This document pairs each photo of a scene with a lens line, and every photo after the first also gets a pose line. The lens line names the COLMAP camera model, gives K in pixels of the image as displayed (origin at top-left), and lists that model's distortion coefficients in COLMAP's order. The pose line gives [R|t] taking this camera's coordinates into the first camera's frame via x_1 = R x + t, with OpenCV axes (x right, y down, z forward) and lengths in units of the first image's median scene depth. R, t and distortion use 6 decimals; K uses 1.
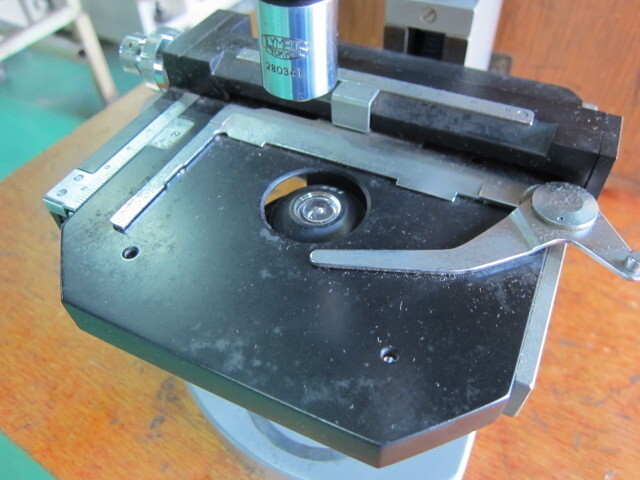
lens RADIAL K [[540.5, 0, 328.6], [0, 540.5, 237.9], [0, 0, 1]] dist [-0.037429, 0.000662]
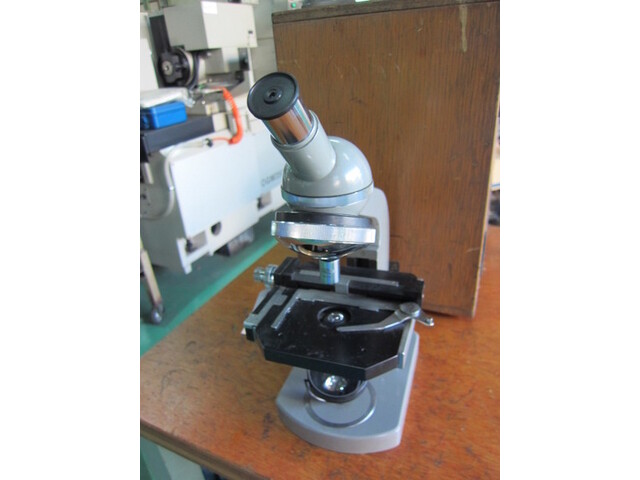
lens RADIAL K [[419.6, 0, 320.0], [0, 419.6, 240.0], [0, 0, 1]] dist [-0.004131, 0.000022]
pose [[0.994499, -0.075914, 0.072165, -0.222848], [0.097044, 0.927067, -0.362117, 0.356004], [-0.039412, 0.367128, 0.929335, -1.274277]]
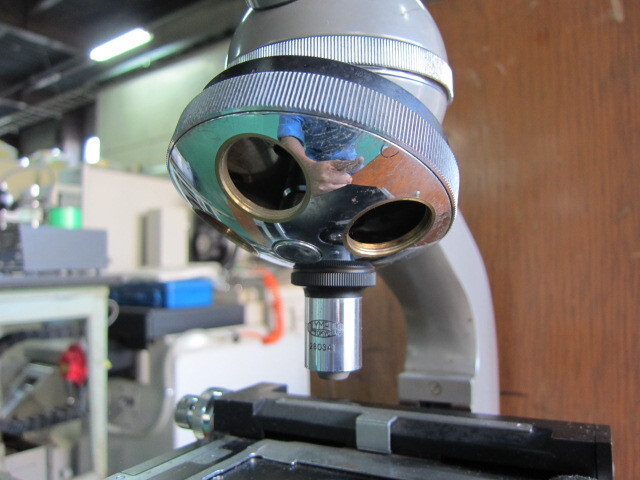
lens RADIAL K [[540.5, 0, 328.6], [0, 540.5, 237.9], [0, 0, 1]] dist [-0.037429, 0.000662]
pose [[0.999301, 0.008768, -0.036344, -0.014734], [-0.033529, 0.640242, -0.767441, 0.361248], [0.016540, 0.768123, 0.640088, -0.048042]]
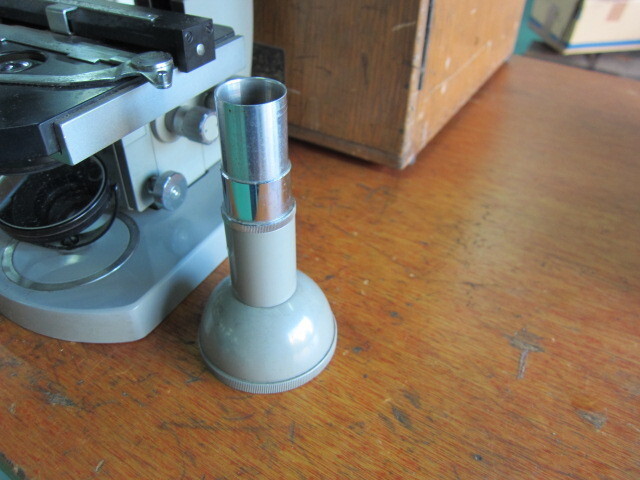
lens RADIAL K [[540.5, 0, 328.6], [0, 540.5, 237.9], [0, 0, 1]] dist [-0.037429, 0.000662]
pose [[0.998058, 0.062291, -0.000003, 0.800862], [-0.061353, 0.983022, -0.172924, 0.554199], [-0.010769, 0.172589, 0.984935, -0.356948]]
